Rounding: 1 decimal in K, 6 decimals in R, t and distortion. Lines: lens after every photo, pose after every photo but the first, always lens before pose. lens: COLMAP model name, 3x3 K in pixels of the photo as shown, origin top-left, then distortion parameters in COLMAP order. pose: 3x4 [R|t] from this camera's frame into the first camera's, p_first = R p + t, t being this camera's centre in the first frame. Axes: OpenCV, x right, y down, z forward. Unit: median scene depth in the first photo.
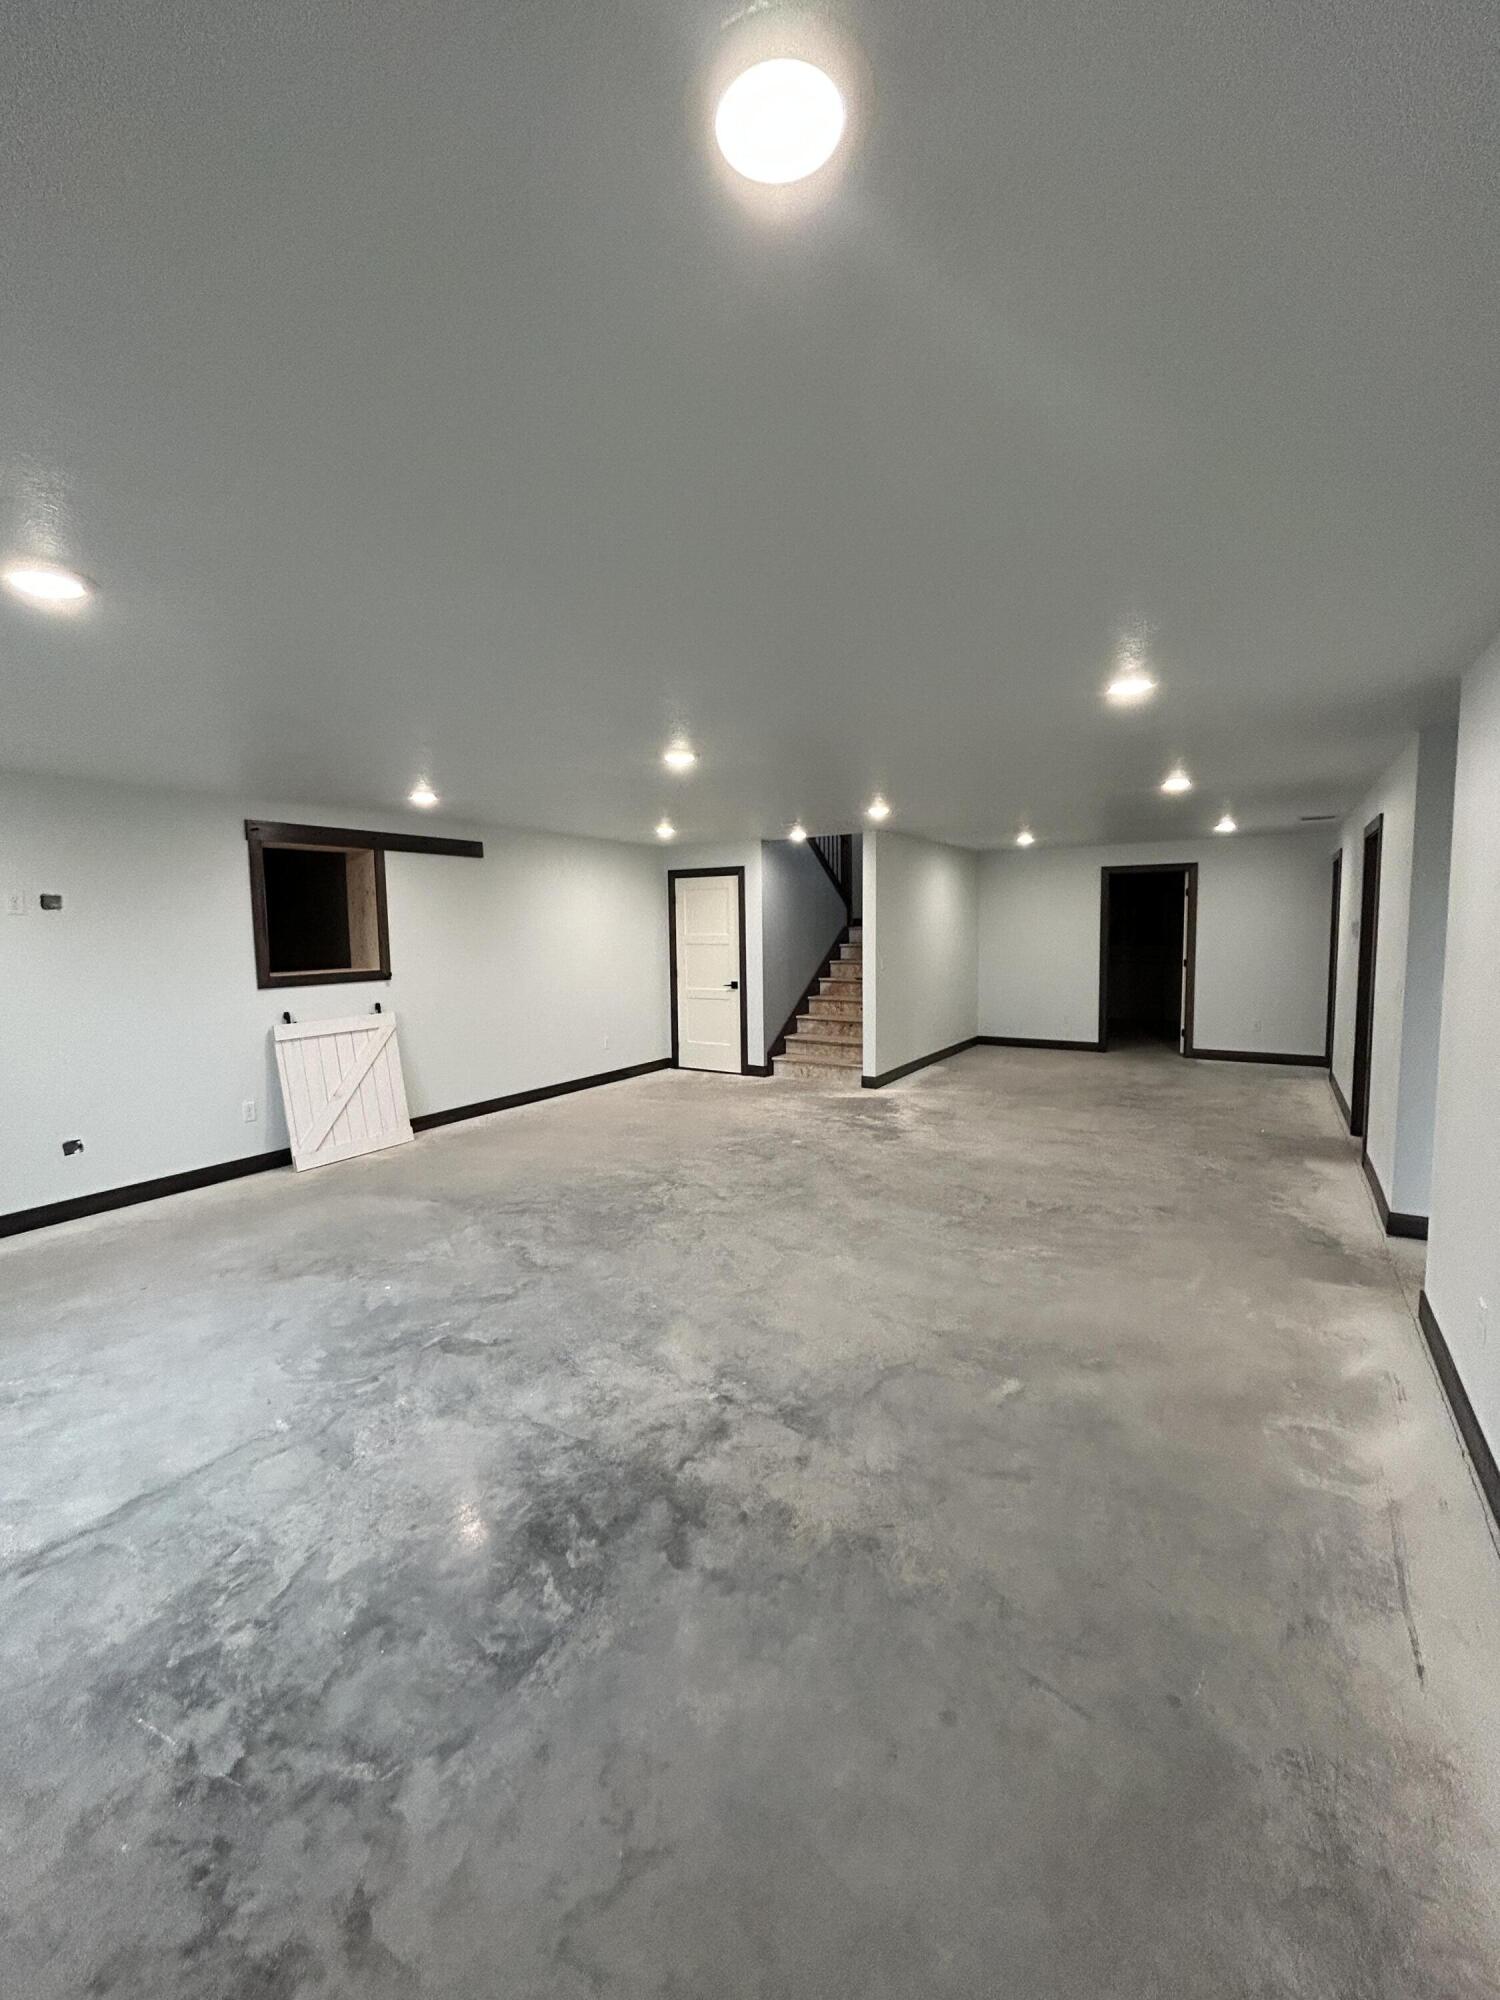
lens RADIAL K [[811.4, 0, 755.6], [0, 811.4, 992.7], [0, 0, 1]] dist [-0.003990, 0.001510]
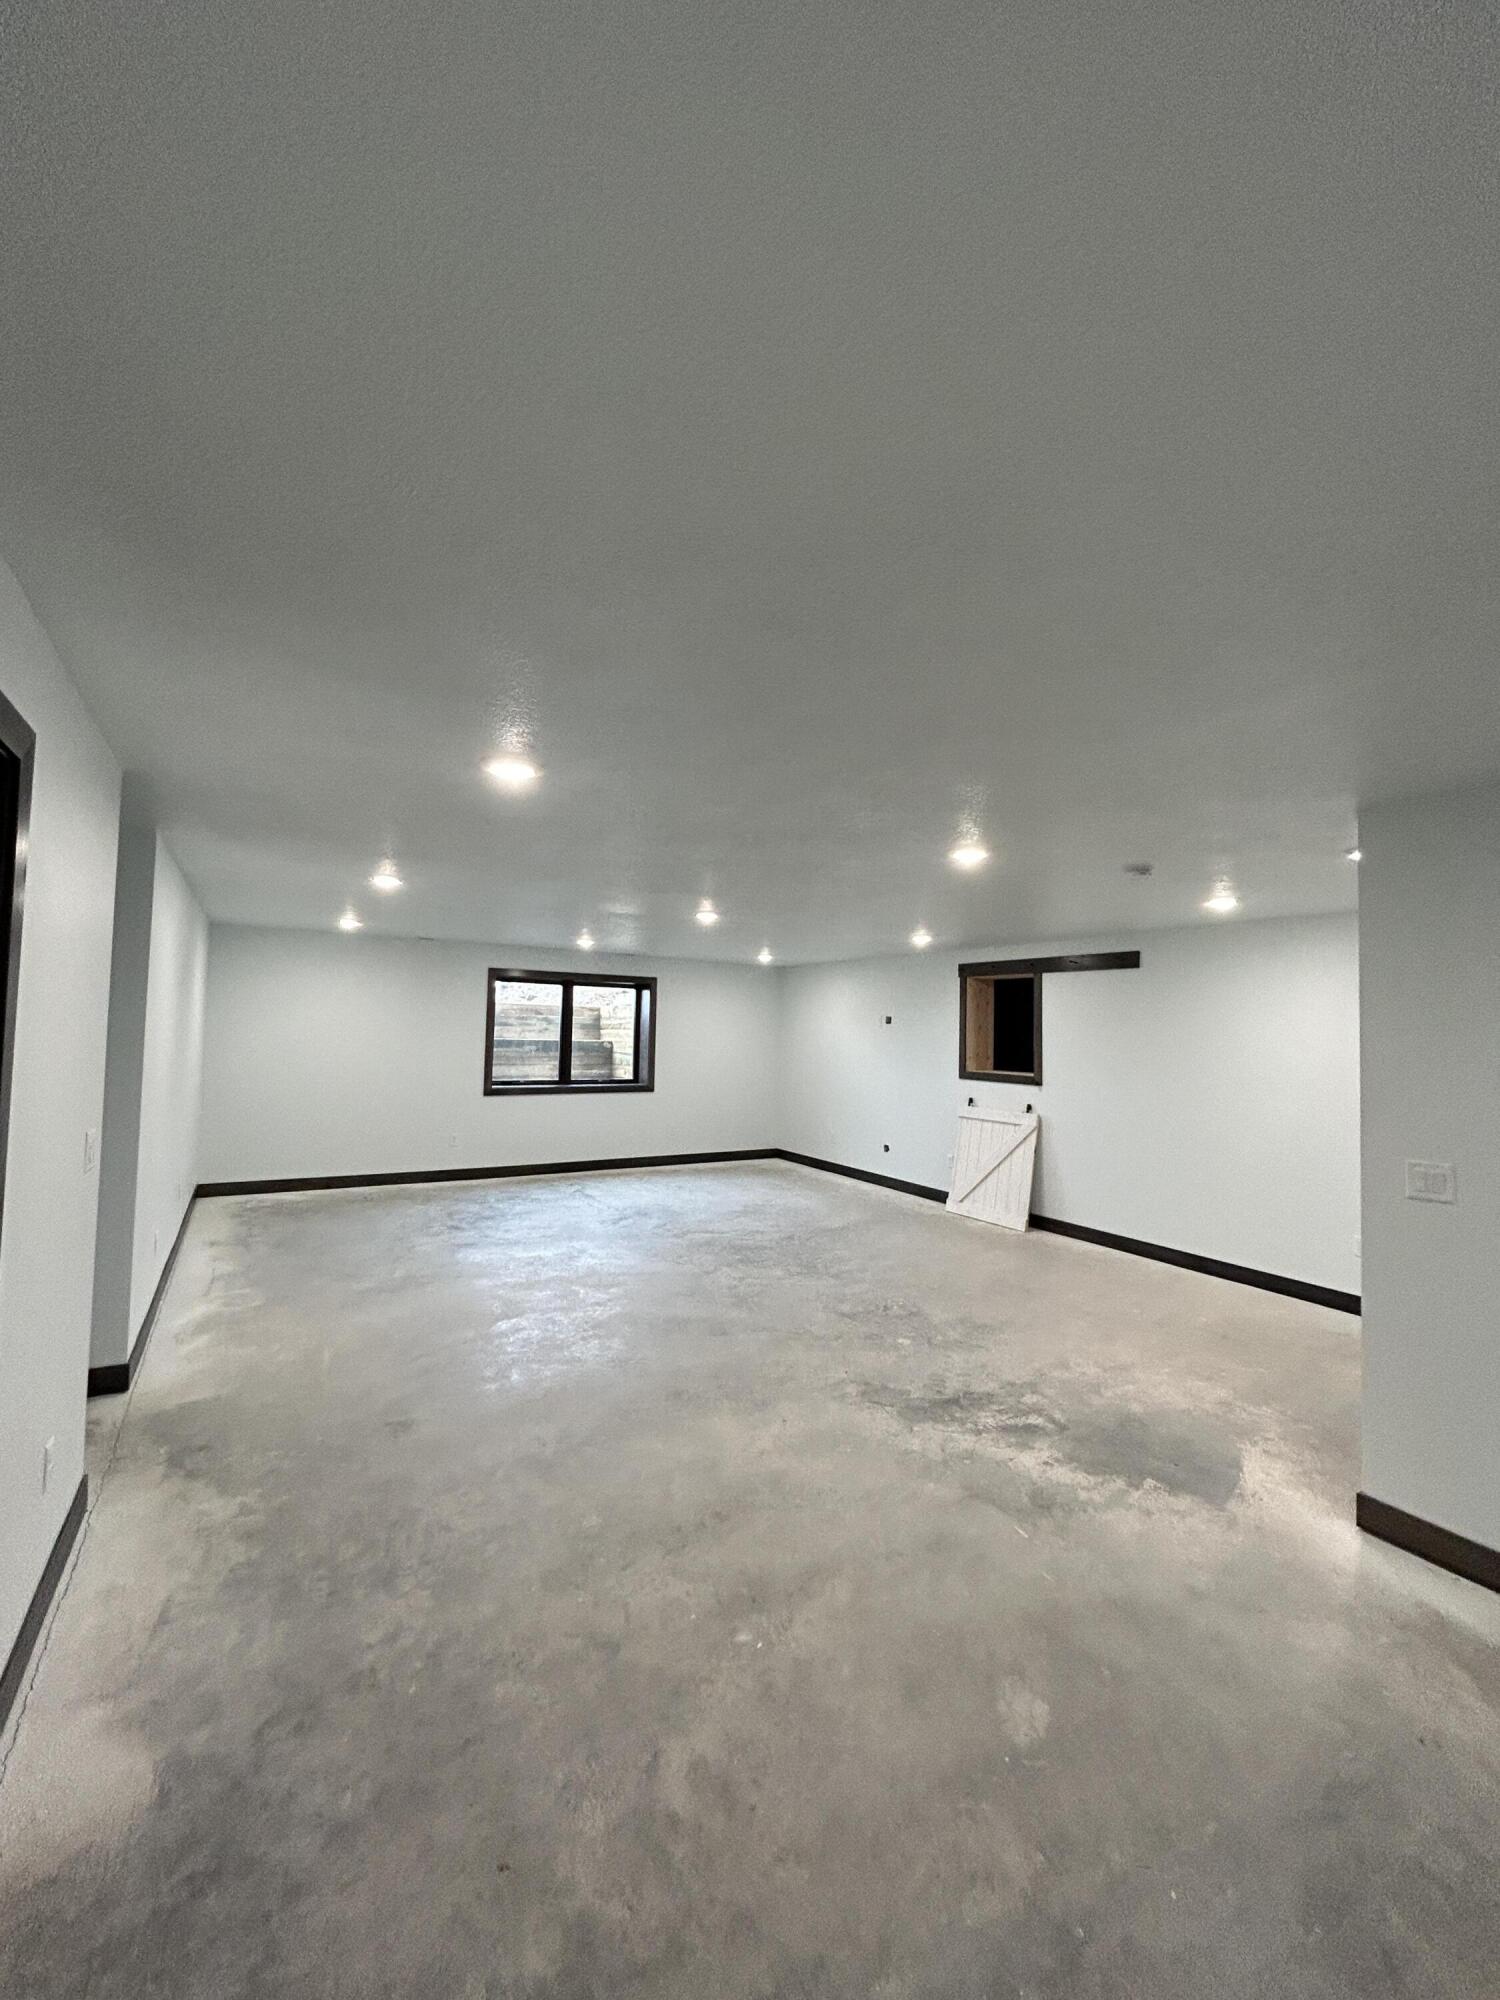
lens RADIAL K [[811.4, 0, 749.8], [0, 811.4, 994.8], [0, 0, 1]] dist [-0.003990, 0.001510]
pose [[-0.451018, -0.034354, -0.891853, 1.008535], [-0.094232, 0.995507, 0.009307, -0.155272], [0.887526, 0.088239, -0.452229, 1.543590]]
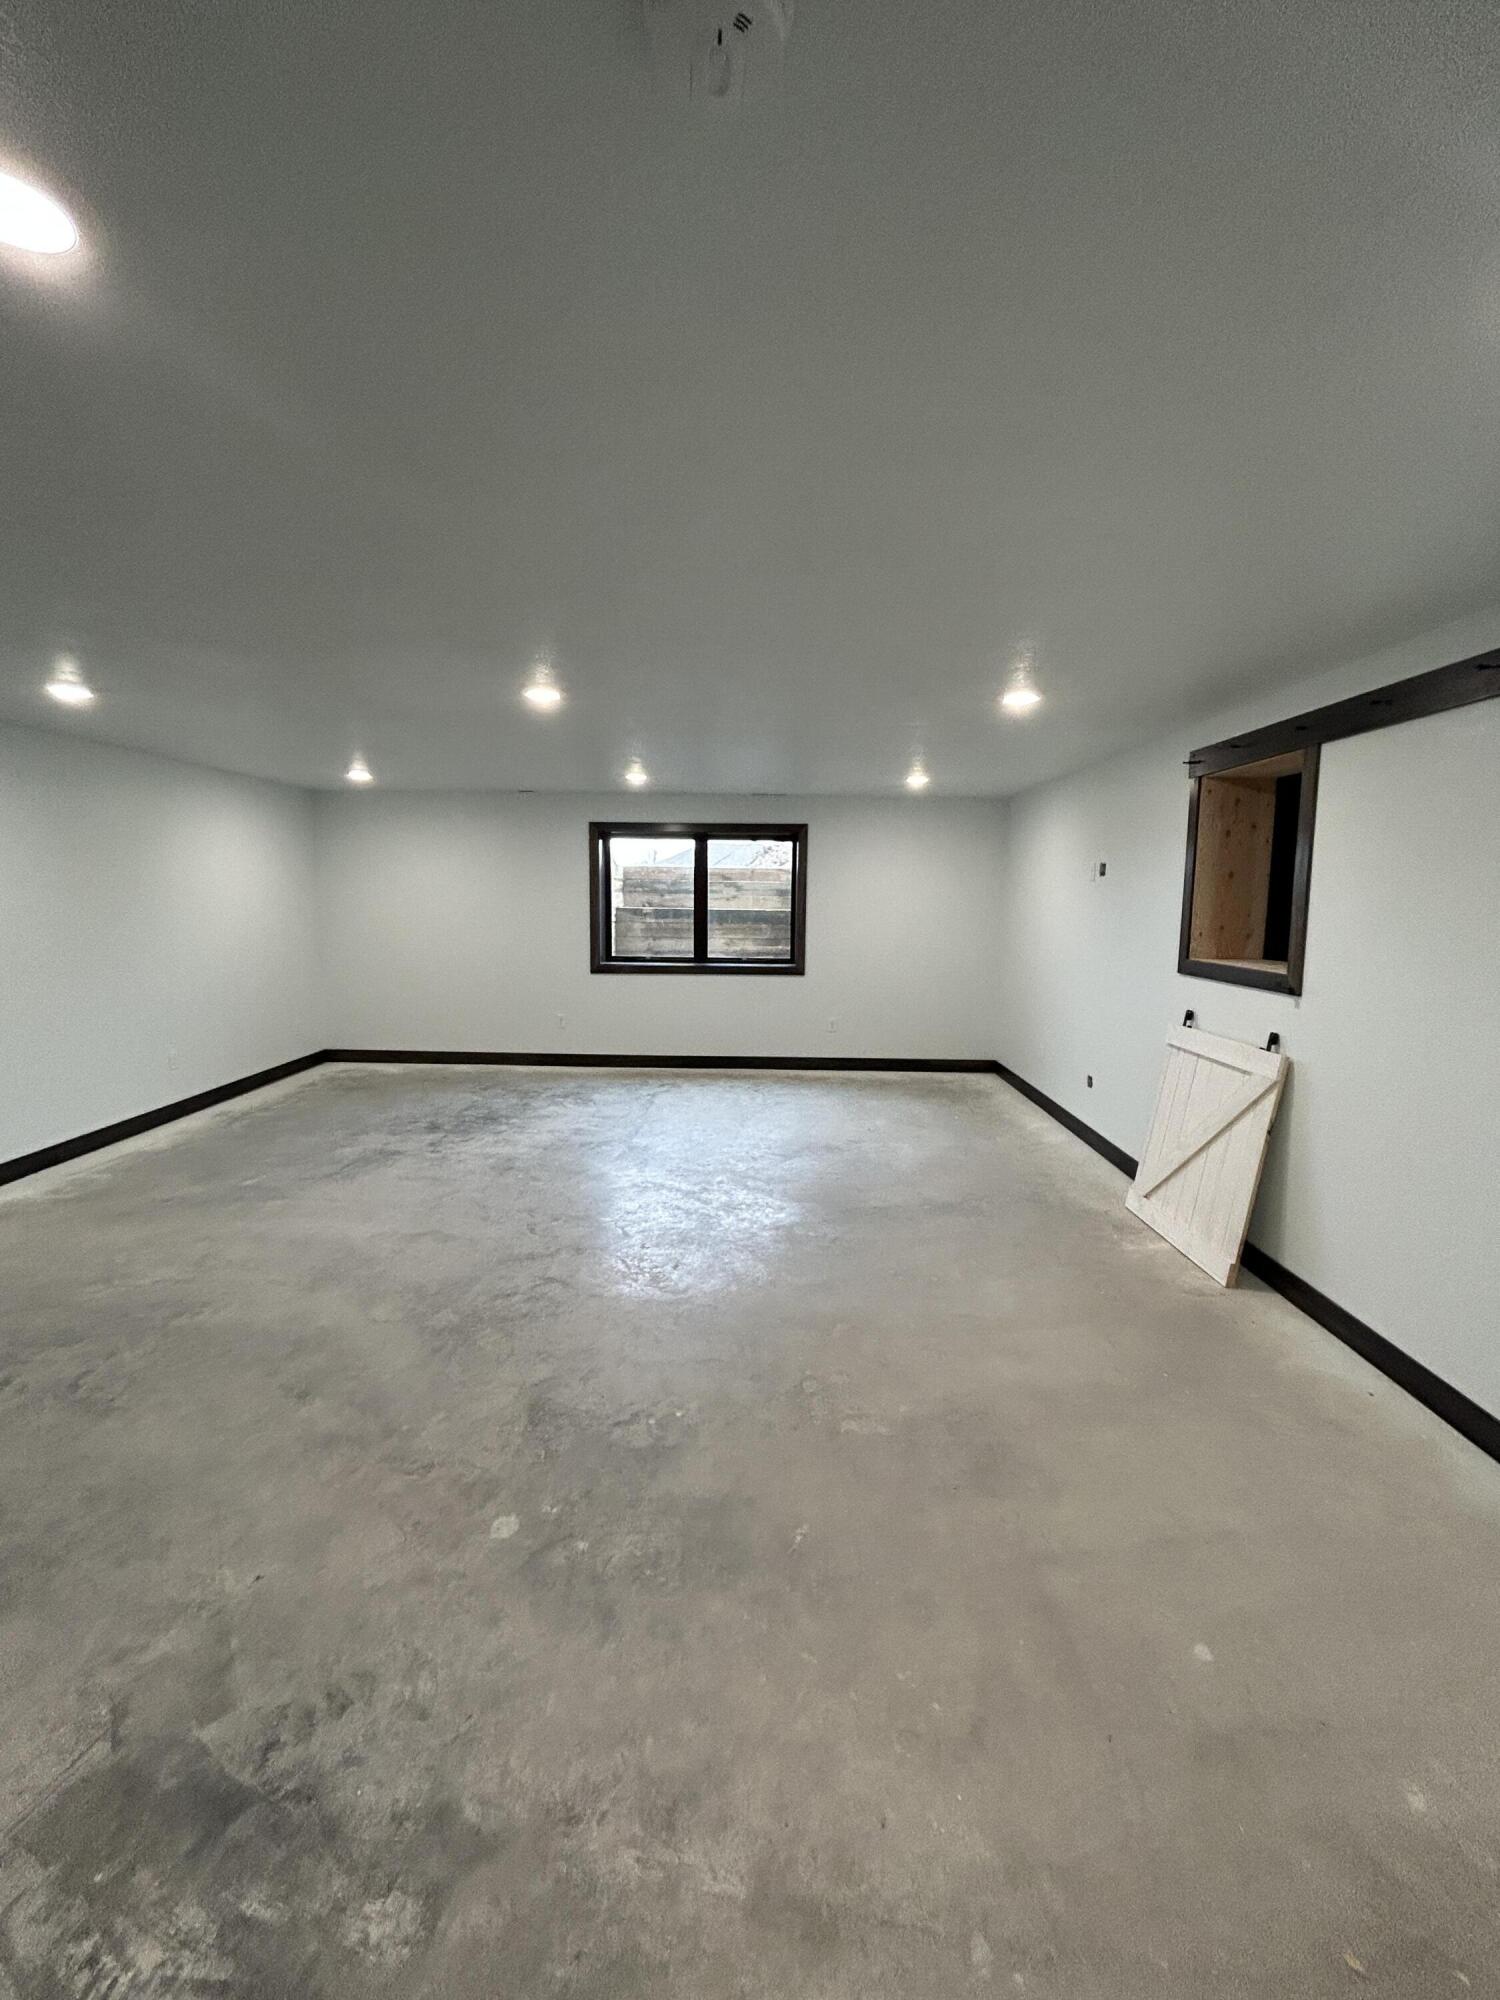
lens RADIAL K [[811.4, 0, 753.6], [0, 811.4, 994.2], [0, 0, 1]] dist [-0.003990, 0.001510]
pose [[-0.855708, 0.068277, -0.512935, 0.157981], [-0.042305, 0.978708, 0.200851, -0.145228], [0.515727, 0.193570, -0.834600, 1.698992]]
